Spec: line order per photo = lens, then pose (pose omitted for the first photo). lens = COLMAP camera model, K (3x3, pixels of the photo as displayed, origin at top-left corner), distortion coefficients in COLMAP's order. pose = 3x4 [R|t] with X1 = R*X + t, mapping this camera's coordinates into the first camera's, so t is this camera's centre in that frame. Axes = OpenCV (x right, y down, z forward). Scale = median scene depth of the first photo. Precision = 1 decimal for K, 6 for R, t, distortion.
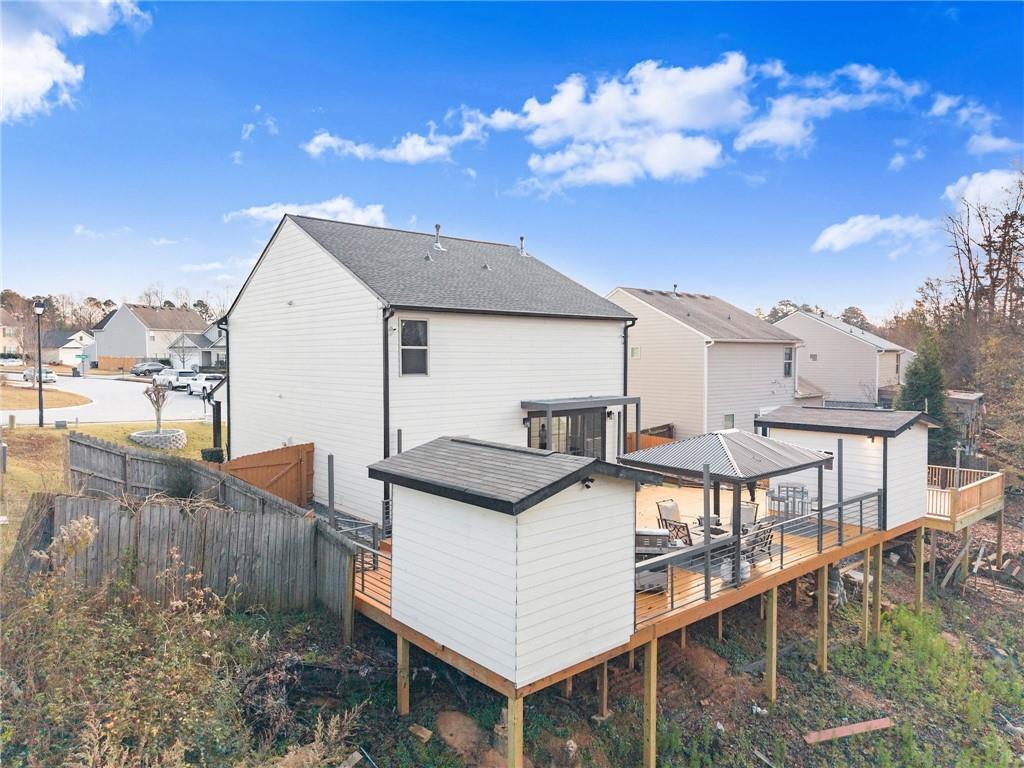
lens RADIAL K [[688.3, 0, 508.3], [0, 688.3, 369.8], [0, 0, 1]] dist [0.052226, -0.070070]
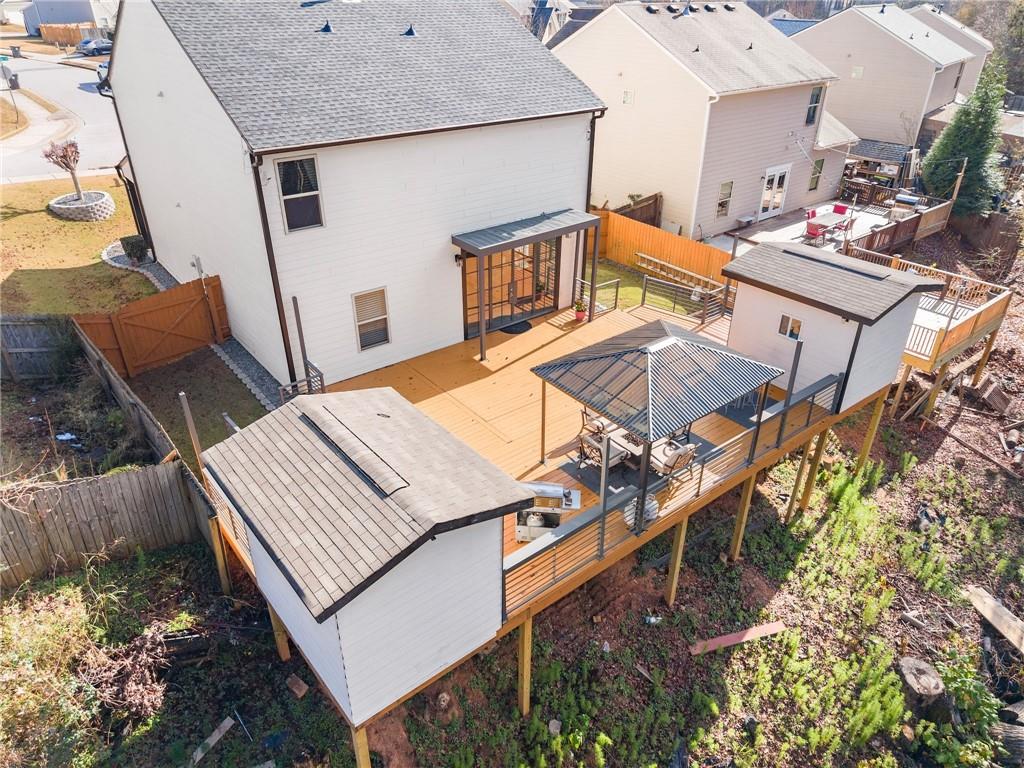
lens RADIAL K [[694.7, 0, 512.0], [0, 694.7, 384.0], [0, 0, 1]] dist [-0.001100, -0.004364]
pose [[0.999659, 0.015528, -0.021000, 0.133272], [-0.003613, 0.878542, 0.477652, -0.234488], [0.025867, -0.477413, 0.878298, 0.206047]]
